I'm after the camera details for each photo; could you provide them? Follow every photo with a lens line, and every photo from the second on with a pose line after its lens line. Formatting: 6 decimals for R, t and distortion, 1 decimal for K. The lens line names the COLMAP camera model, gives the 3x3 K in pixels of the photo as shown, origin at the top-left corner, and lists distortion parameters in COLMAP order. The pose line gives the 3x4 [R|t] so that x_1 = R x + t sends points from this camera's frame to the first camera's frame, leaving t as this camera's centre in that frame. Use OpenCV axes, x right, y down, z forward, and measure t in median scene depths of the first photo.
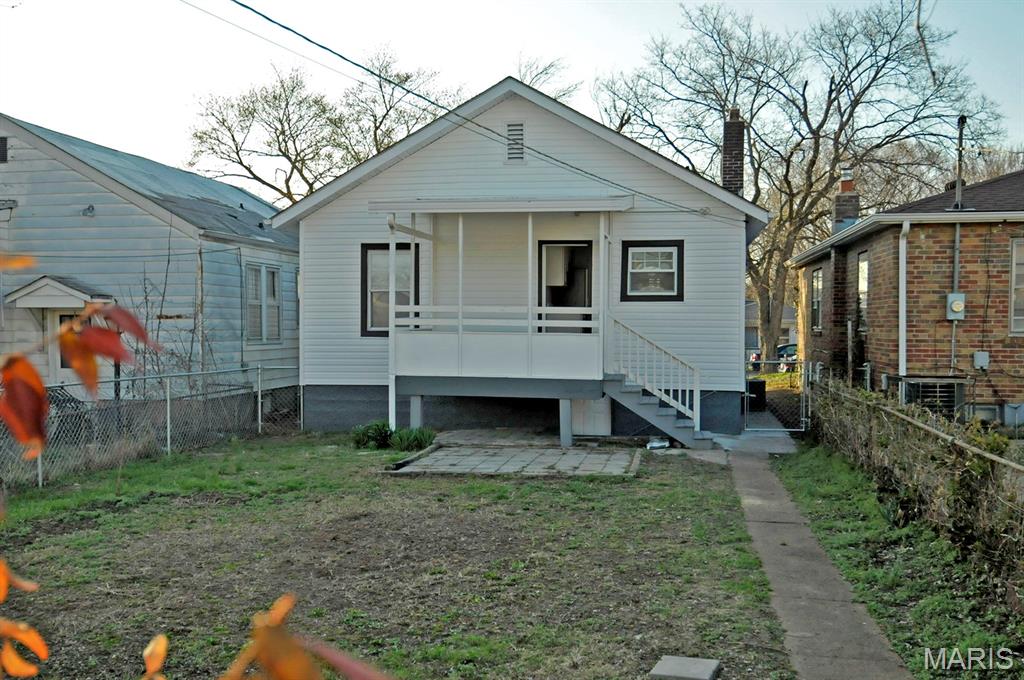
lens RADIAL K [[1026.1, 0, 511.6], [0, 1026.1, 375.0], [0, 0, 1]] dist [0.028011, 0.011542]
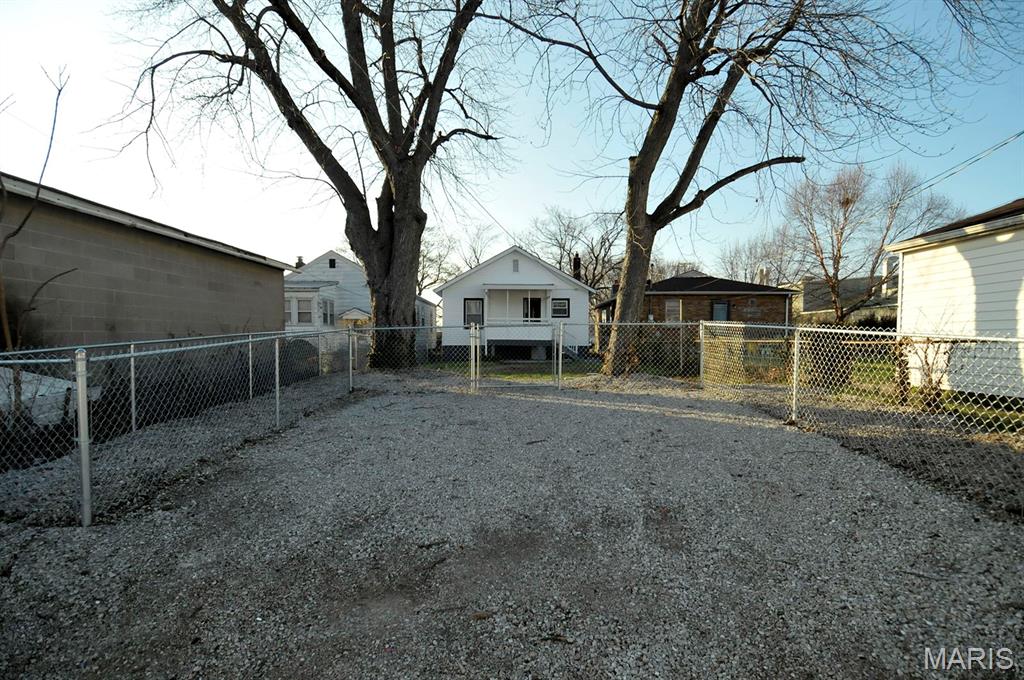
lens RADIAL K [[537.3, 0, 517.6], [0, 537.3, 361.9], [0, 0, 1]] dist [0.047633, -0.050241]
pose [[0.984990, -0.007500, 0.172448, -0.264033], [0.009343, 0.999908, -0.009878, 0.075573], [-0.172358, 0.011341, 0.984969, -0.574006]]
